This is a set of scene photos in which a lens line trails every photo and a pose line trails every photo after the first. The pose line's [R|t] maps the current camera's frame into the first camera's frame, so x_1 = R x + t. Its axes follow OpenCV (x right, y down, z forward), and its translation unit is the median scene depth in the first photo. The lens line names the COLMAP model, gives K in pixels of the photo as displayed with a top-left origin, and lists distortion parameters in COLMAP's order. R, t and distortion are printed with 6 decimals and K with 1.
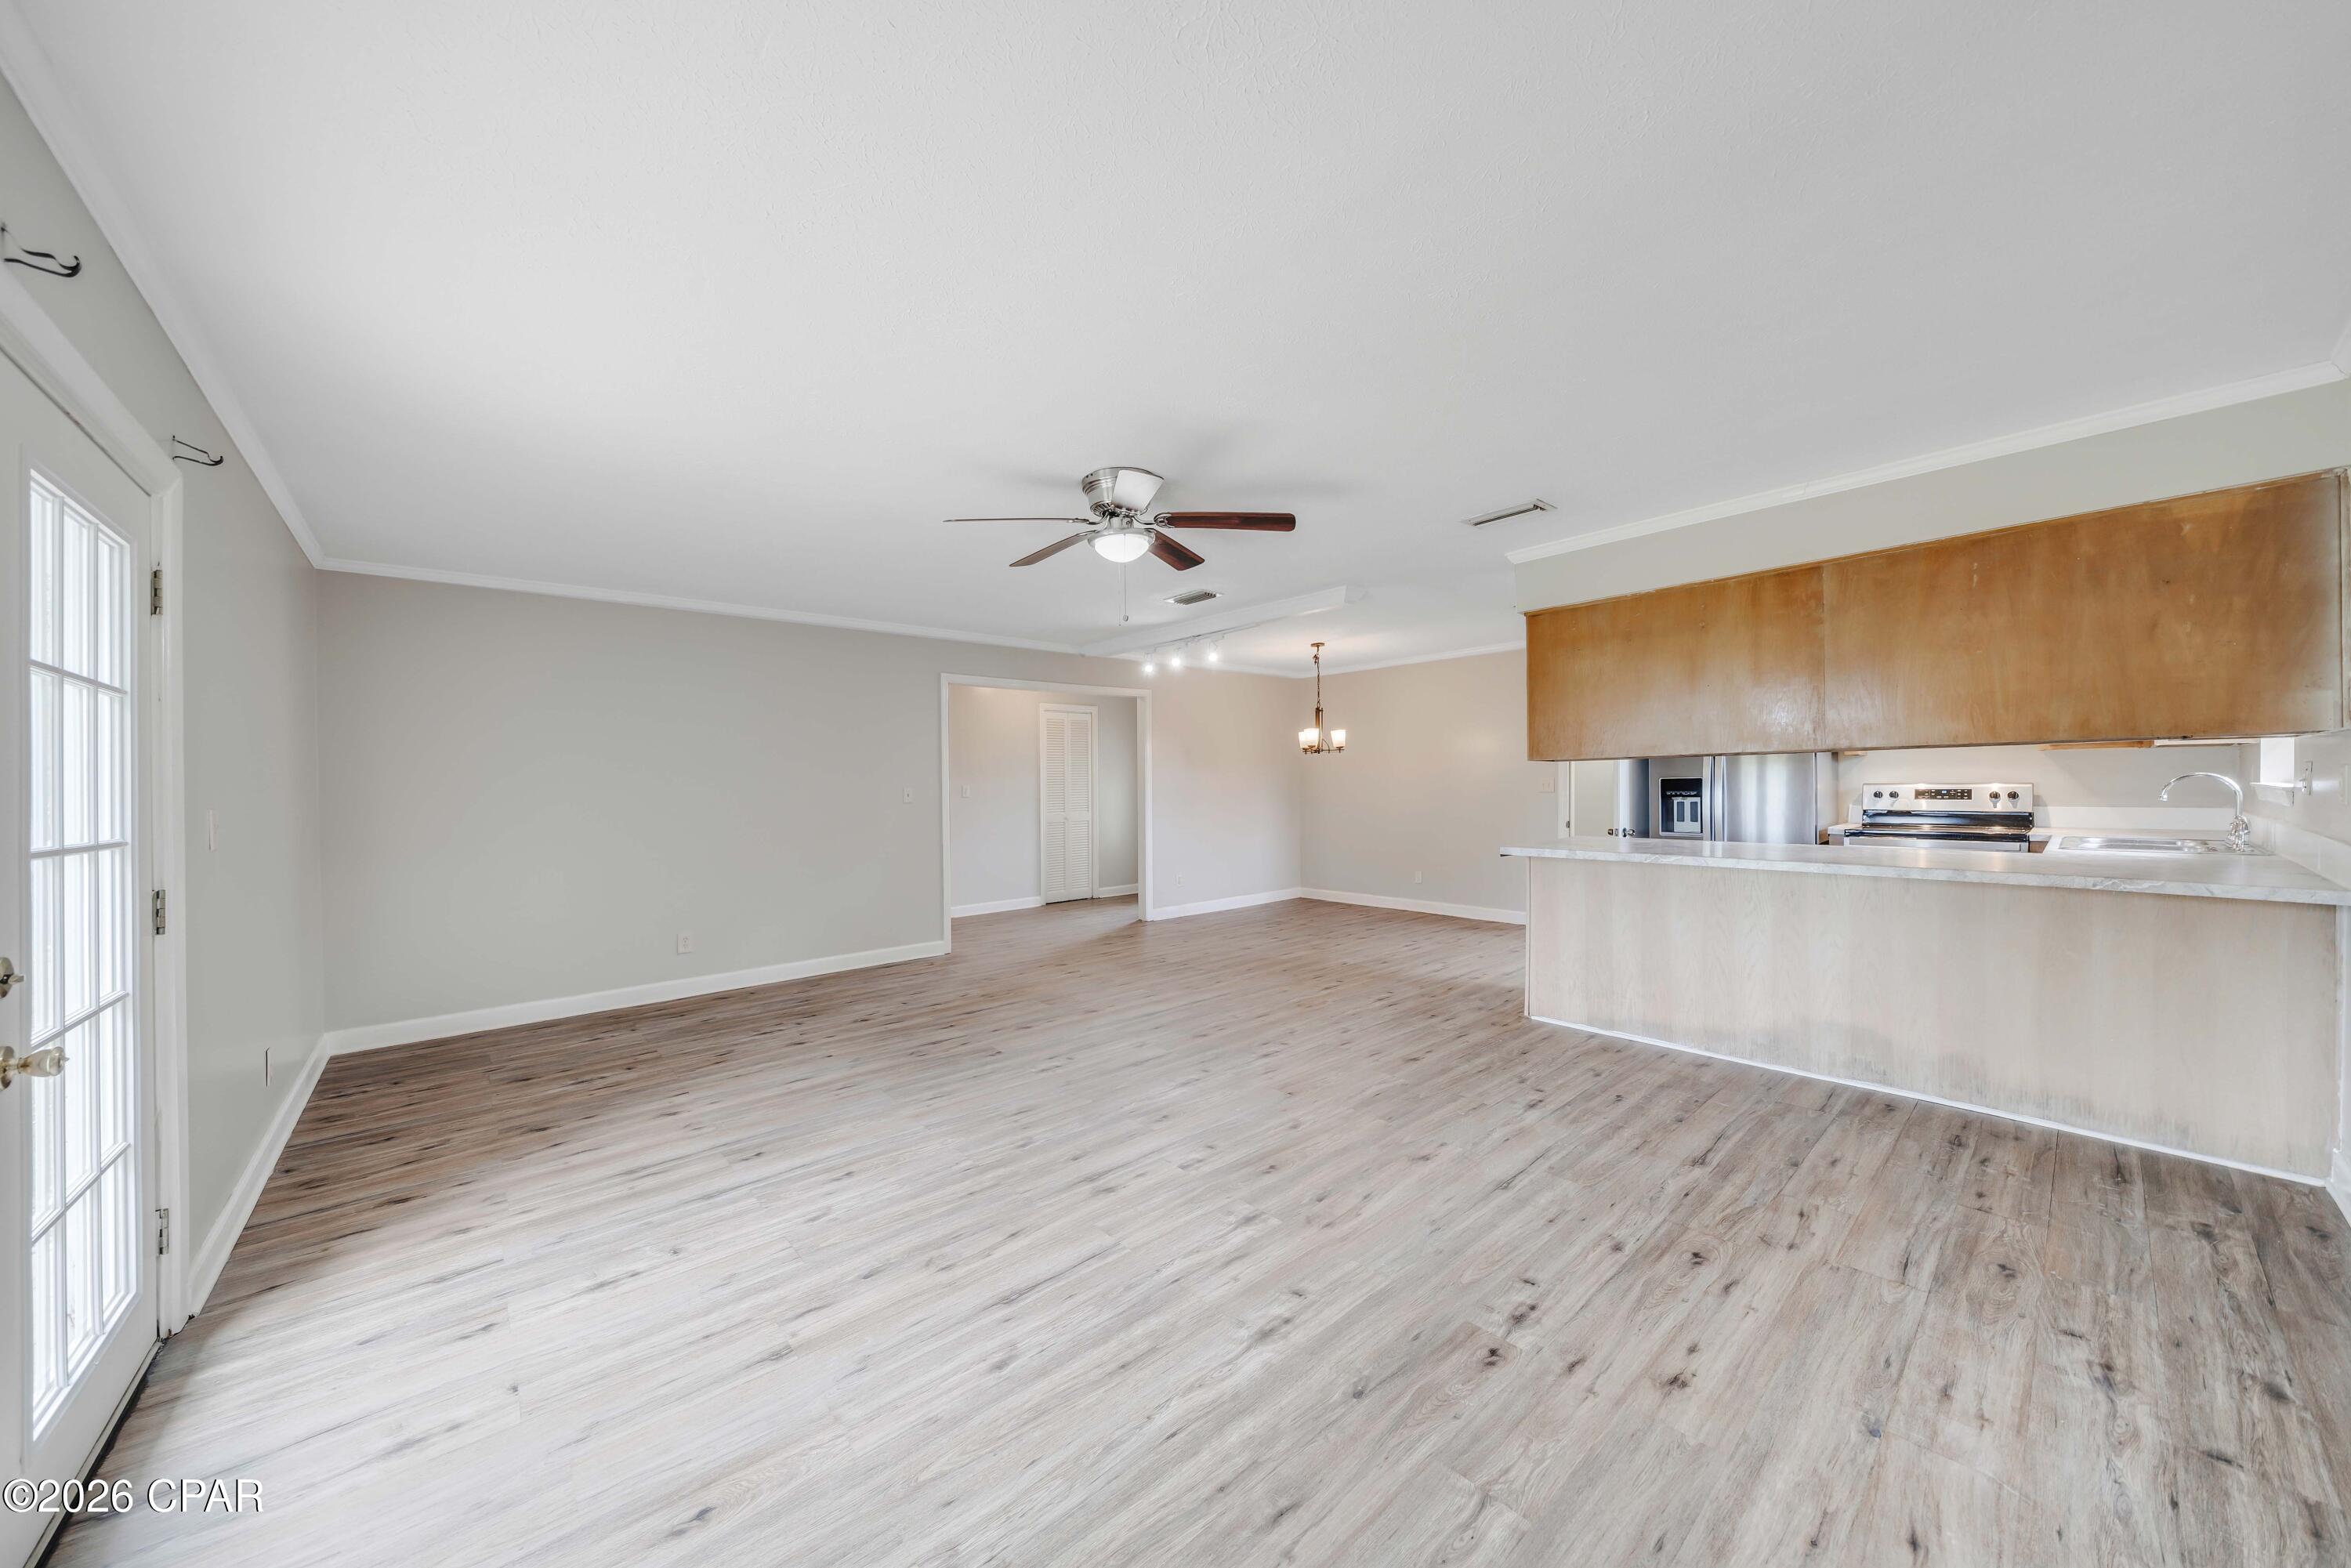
lens RADIAL K [[824.6, 0, 1159.1], [0, 824.6, 788.8], [0, 0, 1]] dist [-0.008990, -0.000019]
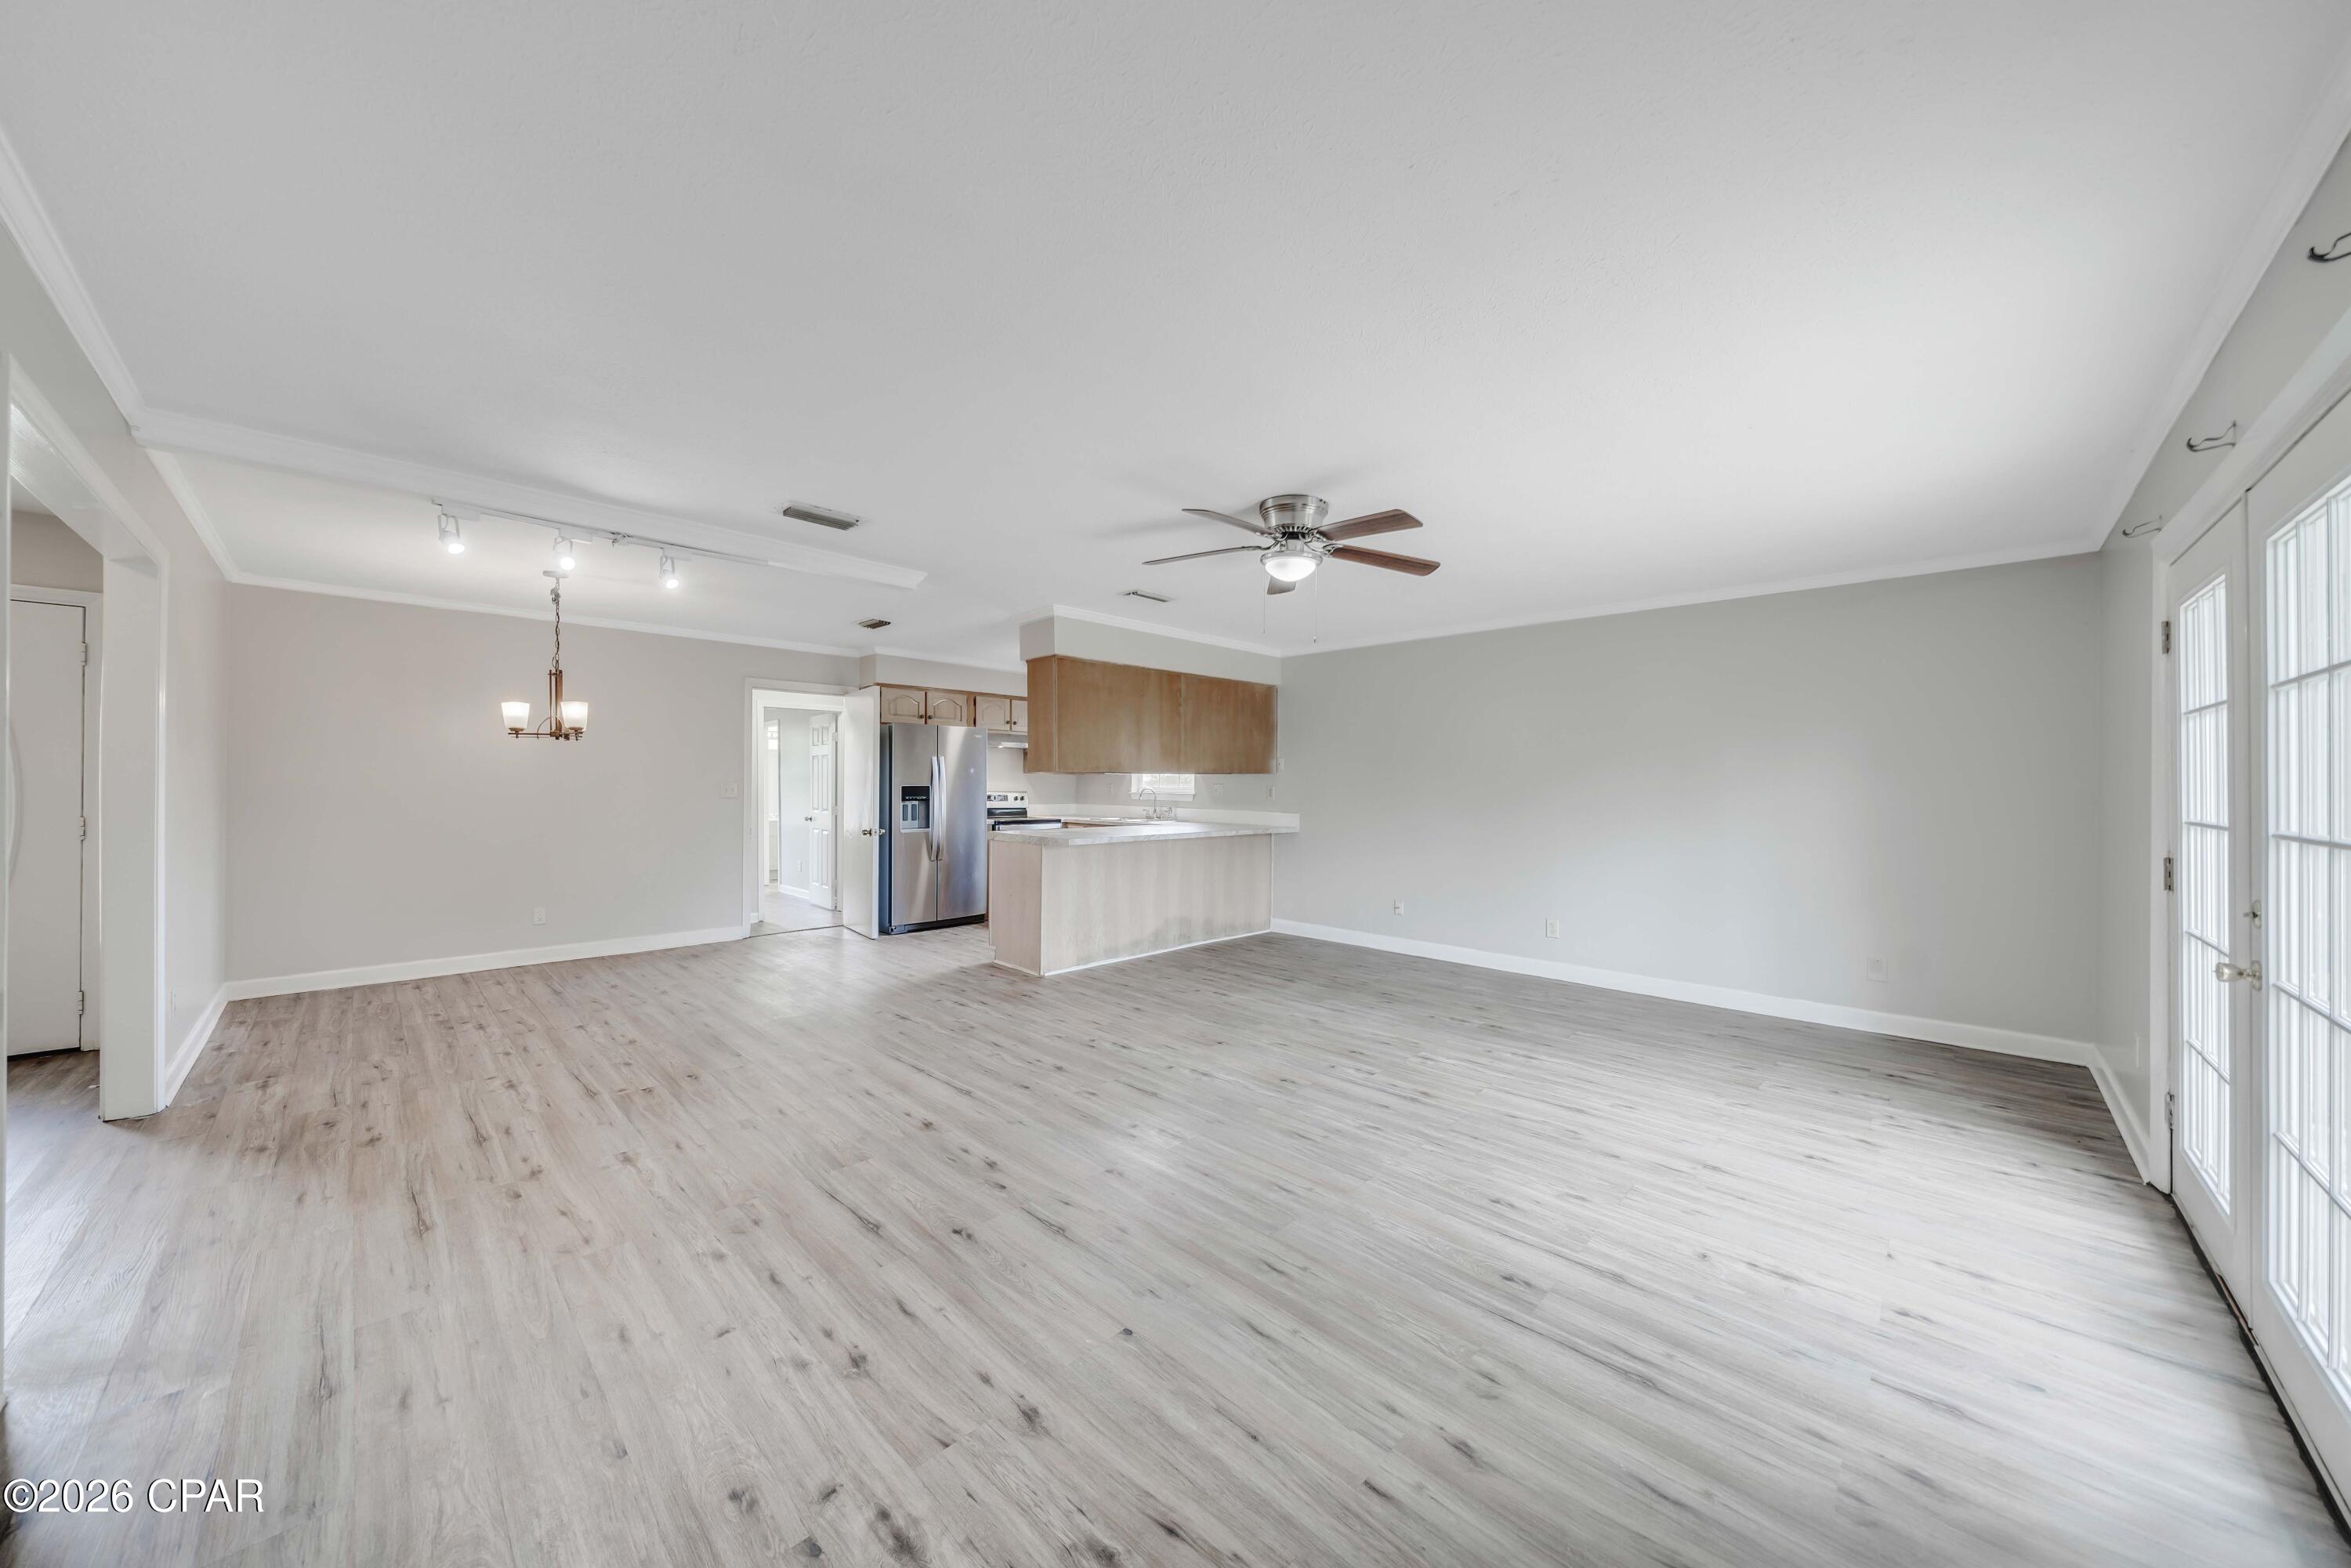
lens RADIAL K [[824.6, 0, 1157.0], [0, 824.6, 785.3], [0, 0, 1]] dist [-0.008990, -0.000019]
pose [[-0.090771, 0.013227, 0.995784, -1.086629], [-0.000050, 0.999912, -0.013286, 0.006509], [-0.995872, -0.001256, -0.090762, 1.247804]]
